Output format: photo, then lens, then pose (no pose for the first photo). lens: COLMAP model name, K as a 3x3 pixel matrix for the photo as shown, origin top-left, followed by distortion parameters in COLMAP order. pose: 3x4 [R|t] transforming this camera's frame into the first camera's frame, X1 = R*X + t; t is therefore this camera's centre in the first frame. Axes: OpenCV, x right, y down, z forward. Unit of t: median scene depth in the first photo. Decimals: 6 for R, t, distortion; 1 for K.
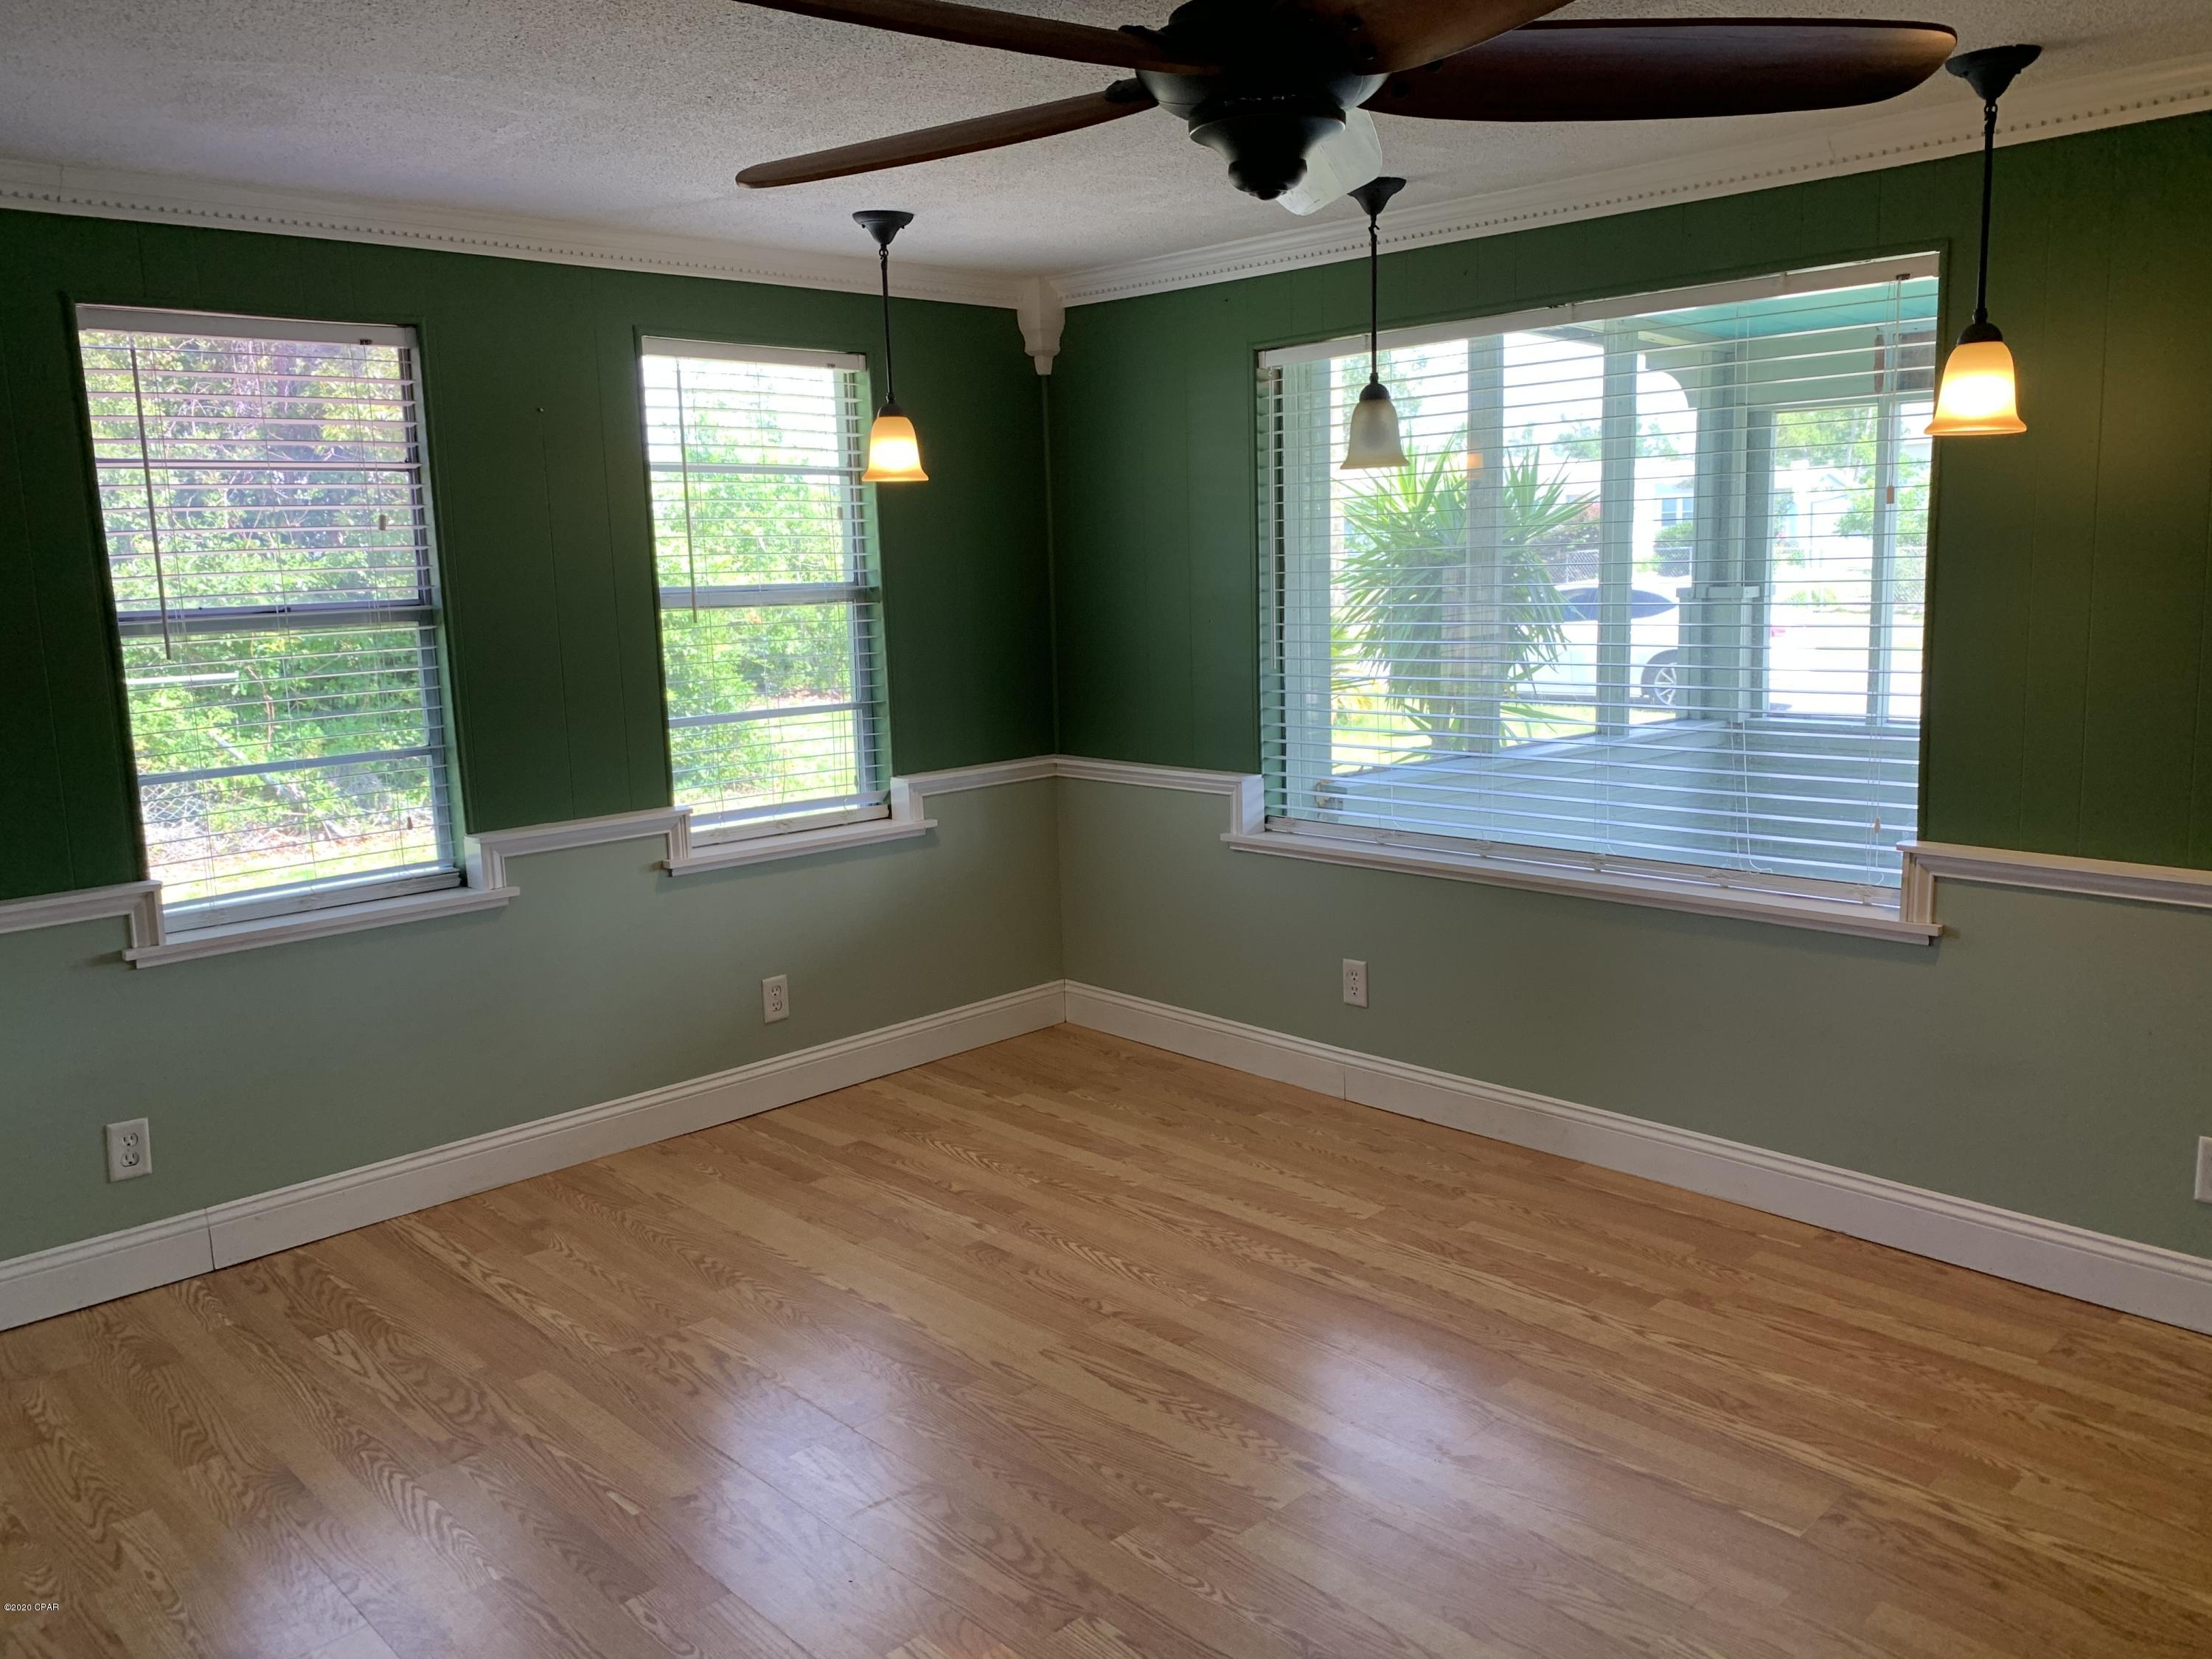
lens RADIAL K [[1670.7, 0, 1104.2], [0, 1670.7, 822.1], [0, 0, 1]] dist [0.070678, -0.159368]
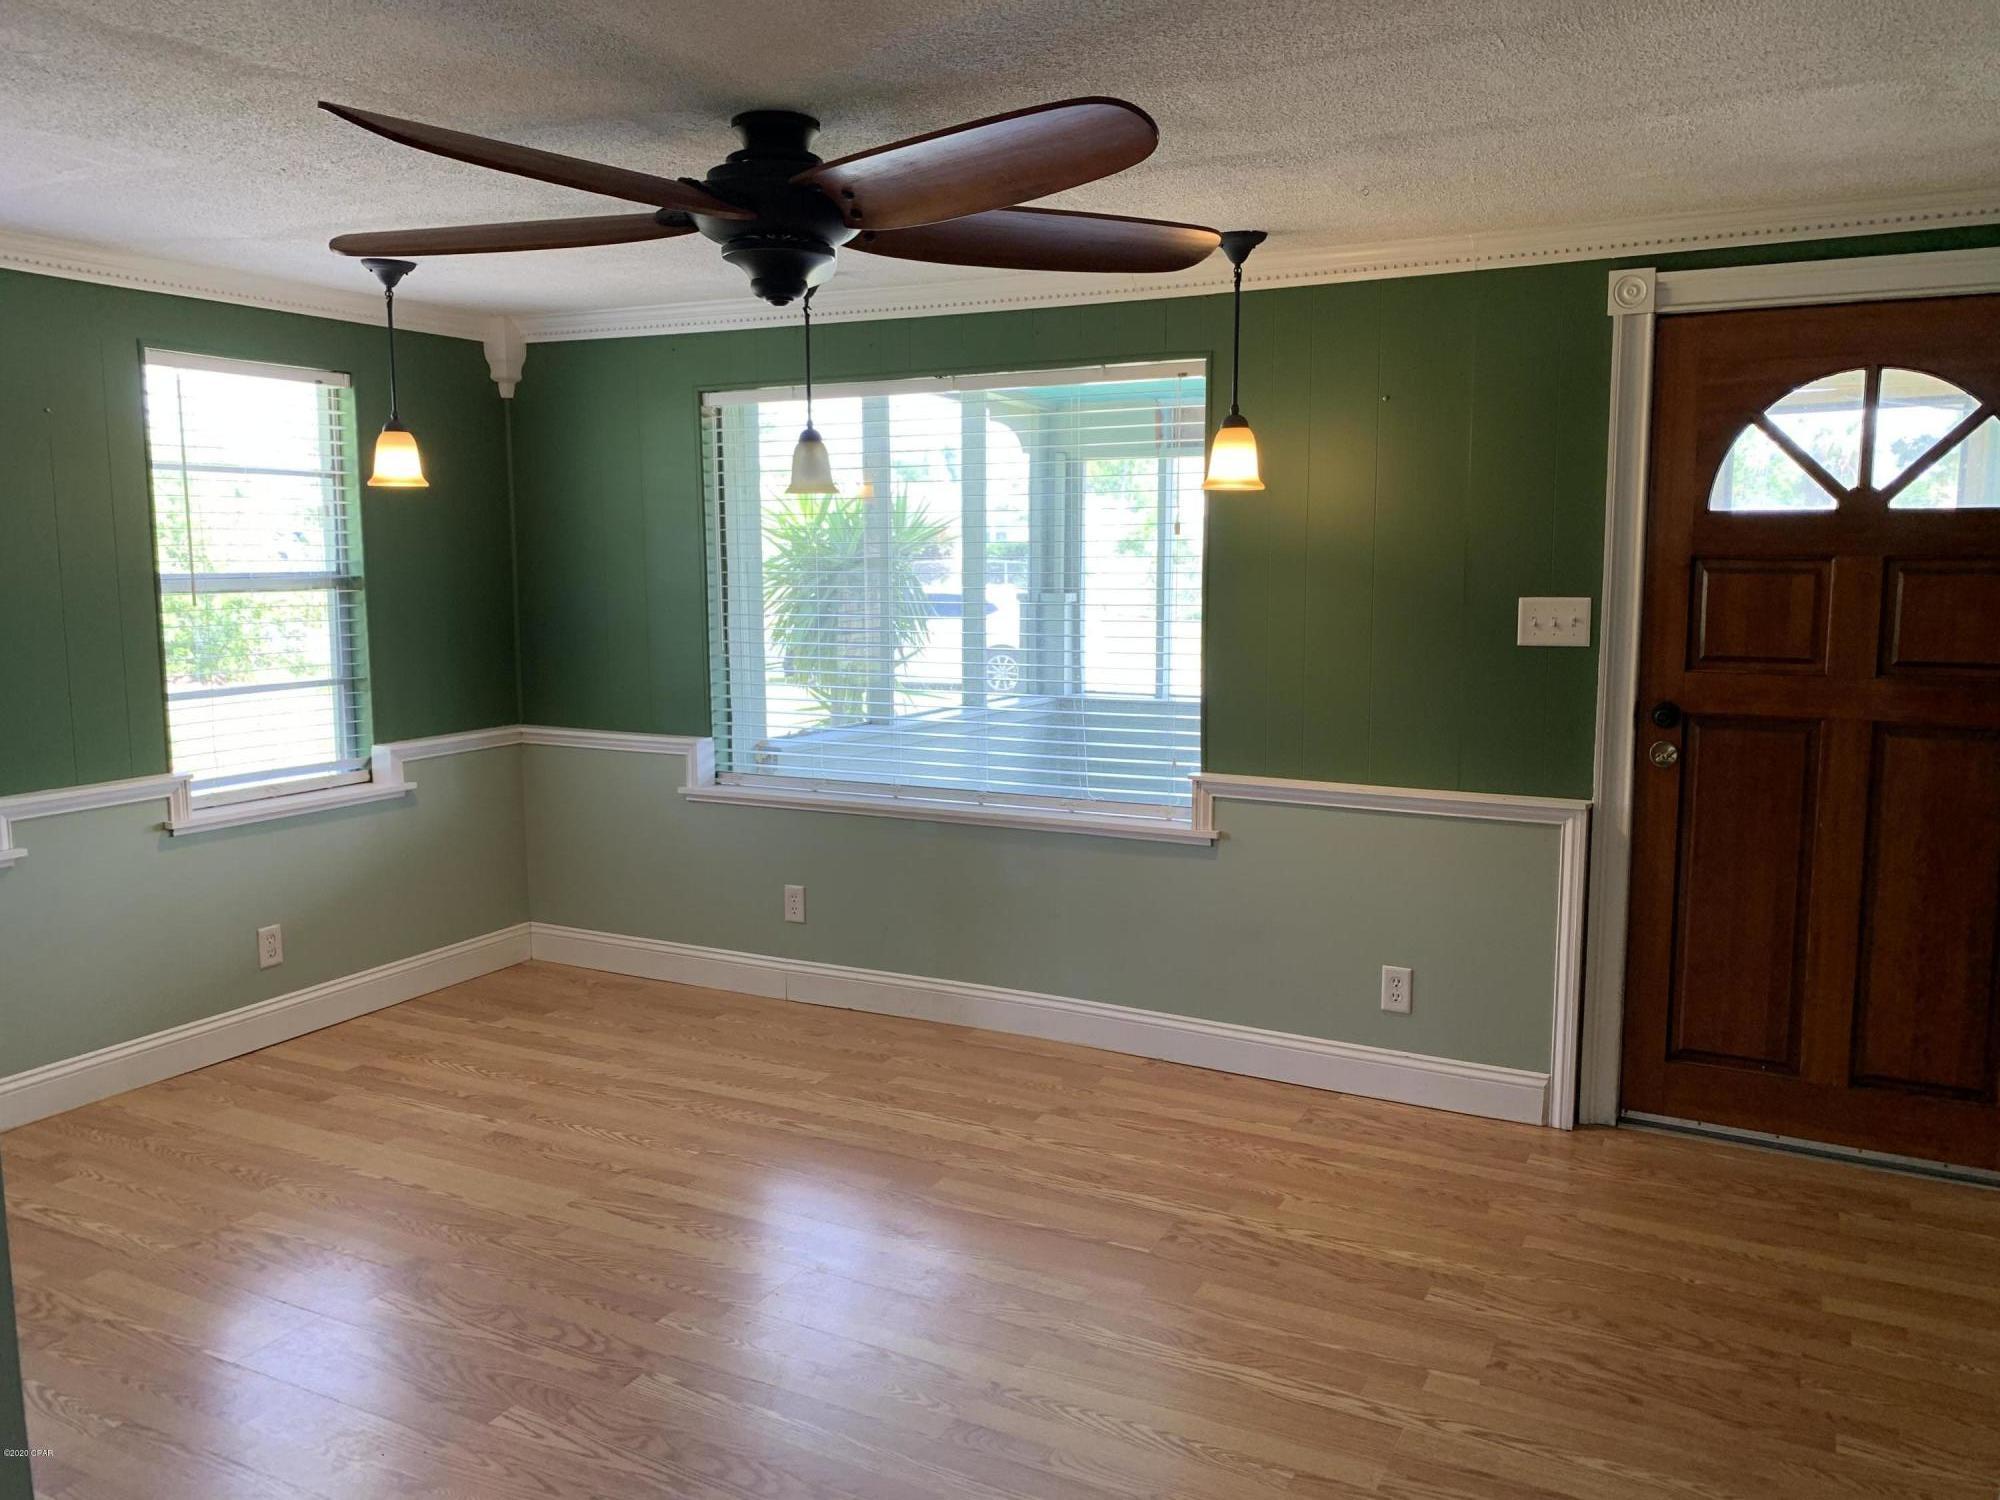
lens RADIAL K [[1510.6, 0, 998.4], [0, 1510.6, 743.3], [0, 0, 1]] dist [0.070678, -0.159368]
pose [[0.946269, -0.014209, 0.323069, -0.069848], [0.026352, 0.999100, -0.033243, 0.019549], [-0.322306, 0.039970, 0.945791, -0.116841]]
